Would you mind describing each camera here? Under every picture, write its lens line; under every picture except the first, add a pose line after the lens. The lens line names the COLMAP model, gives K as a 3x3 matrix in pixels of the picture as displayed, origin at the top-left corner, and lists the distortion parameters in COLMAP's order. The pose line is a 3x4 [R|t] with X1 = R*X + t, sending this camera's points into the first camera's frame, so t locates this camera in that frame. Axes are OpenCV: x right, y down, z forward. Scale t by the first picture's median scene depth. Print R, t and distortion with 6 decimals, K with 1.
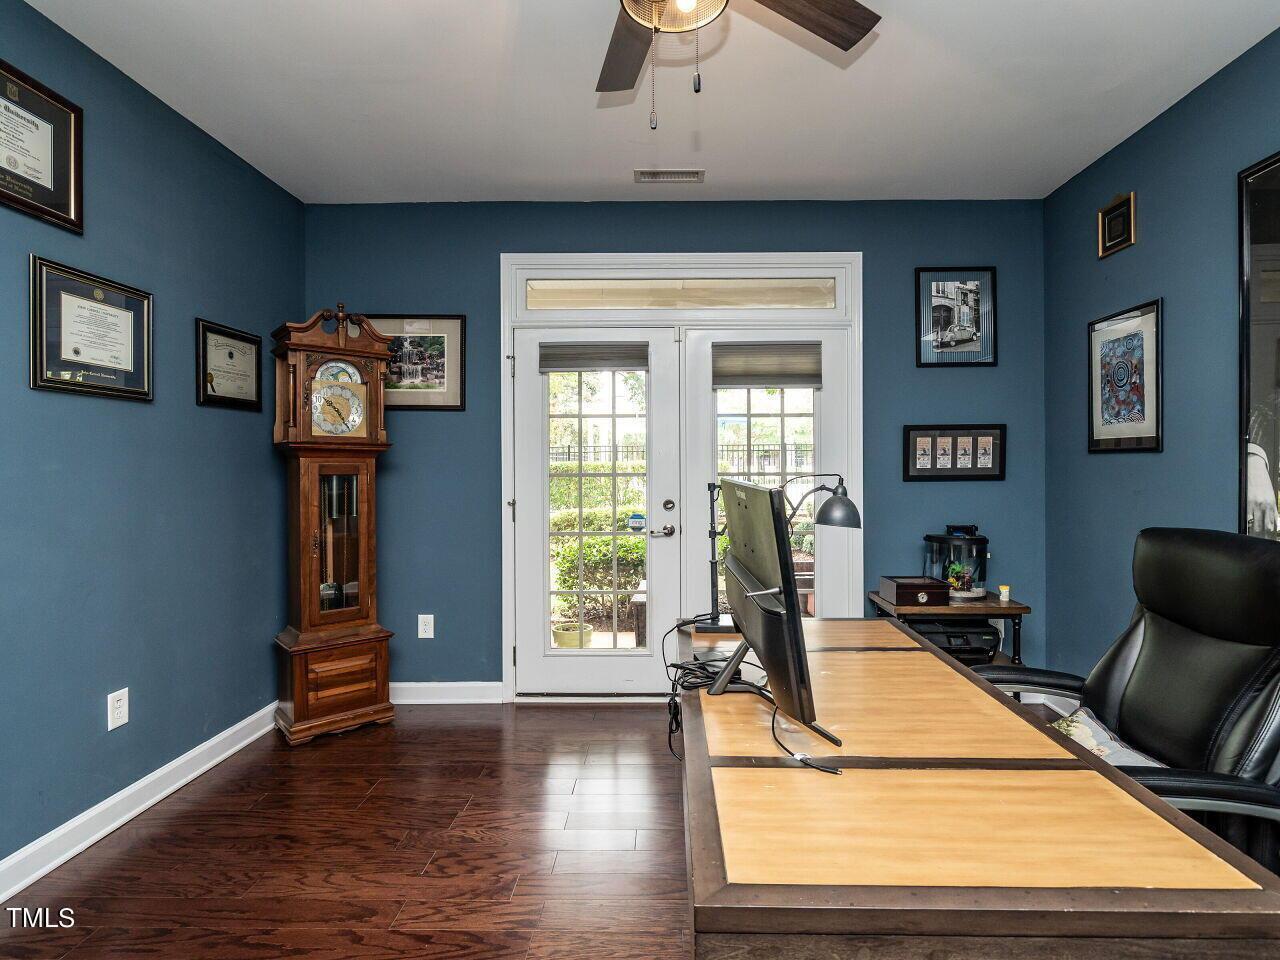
lens RADIAL K [[669.2, 0, 642.5], [0, 669.2, 471.2], [0, 0, 1]] dist [-0.005907, 0.002285]
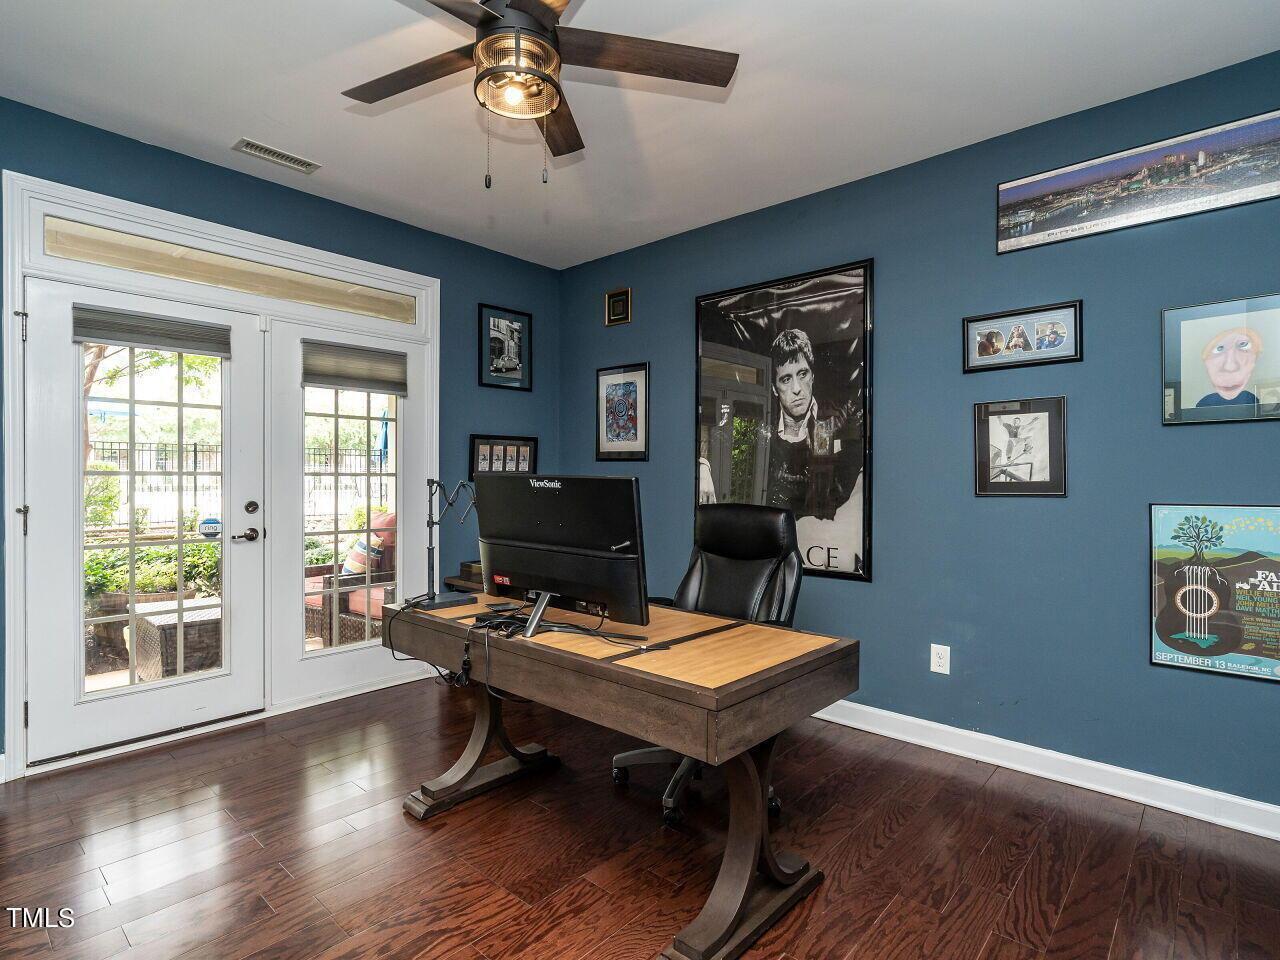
lens RADIAL K [[669.2, 0, 648.6], [0, 669.2, 481.9], [0, 0, 1]] dist [-0.005907, 0.002285]
pose [[0.654907, 0.000291, 0.755710, -0.298478], [-0.005215, 0.999978, 0.004134, 0.009233], [-0.755692, -0.006648, 0.654894, -0.014146]]
